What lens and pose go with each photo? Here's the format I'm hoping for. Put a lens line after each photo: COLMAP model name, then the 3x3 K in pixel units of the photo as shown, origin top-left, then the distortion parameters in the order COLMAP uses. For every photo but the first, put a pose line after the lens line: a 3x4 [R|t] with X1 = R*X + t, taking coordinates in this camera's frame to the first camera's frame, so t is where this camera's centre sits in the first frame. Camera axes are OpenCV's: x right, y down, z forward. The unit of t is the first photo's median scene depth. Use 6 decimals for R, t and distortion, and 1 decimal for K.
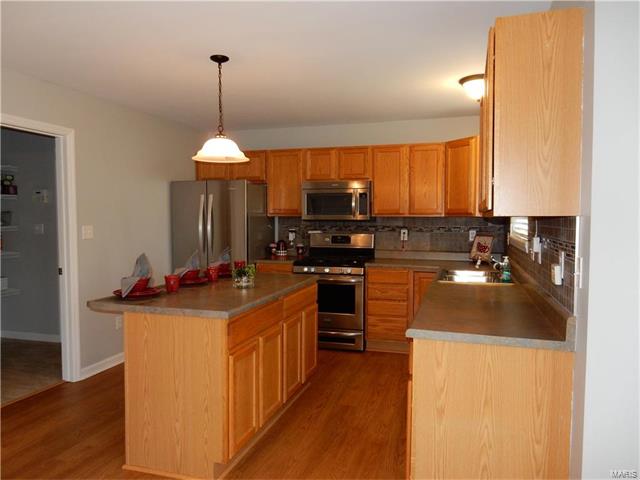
lens RADIAL K [[472.7, 0, 316.6], [0, 472.7, 241.3], [0, 0, 1]] dist [-0.006339, -0.002132]
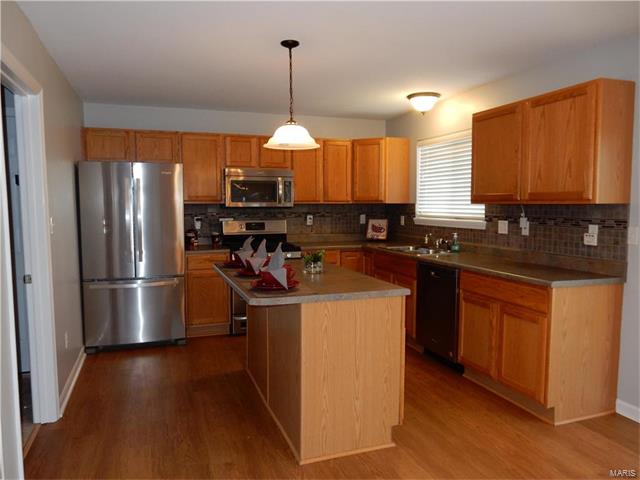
lens RADIAL K [[472.7, 0, 316.6], [0, 472.7, 241.3], [0, 0, 1]] dist [-0.006339, -0.002132]
pose [[0.801889, -0.051193, 0.595275, -0.633255], [0.034252, 0.998623, 0.039740, -0.010001], [-0.596490, -0.011478, 0.802538, 0.139022]]
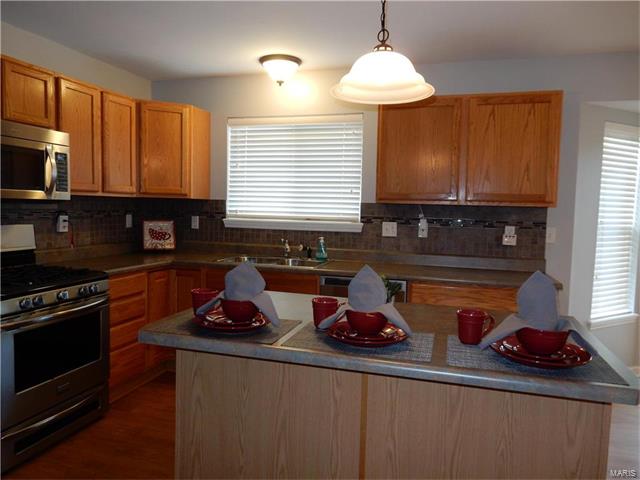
lens RADIAL K [[472.7, 0, 316.6], [0, 472.7, 241.3], [0, 0, 1]] dist [-0.006339, -0.002132]
pose [[-0.010665, -0.077242, 0.996955, -0.630743], [0.027959, 0.996599, 0.077513, -0.040372], [-0.999552, 0.028701, -0.008470, 0.903177]]
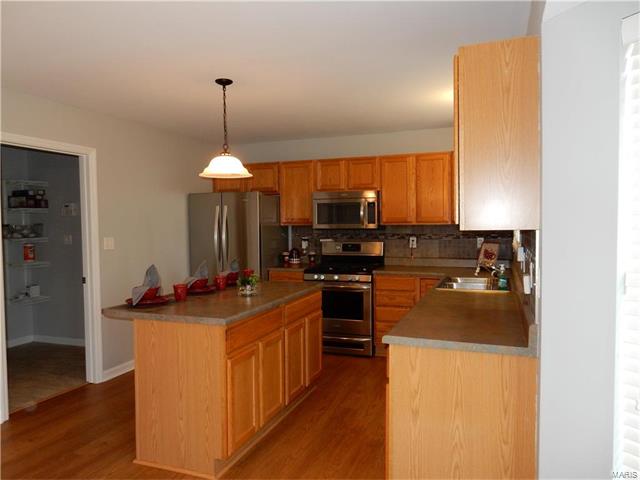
lens RADIAL K [[472.7, 0, 316.6], [0, 472.7, 241.3], [0, 0, 1]] dist [-0.006339, -0.002132]
pose [[0.998012, -0.009490, -0.062302, 0.055809], [0.008858, 0.999907, -0.010405, -0.009710], [0.062395, 0.009832, 0.998003, -0.043342]]
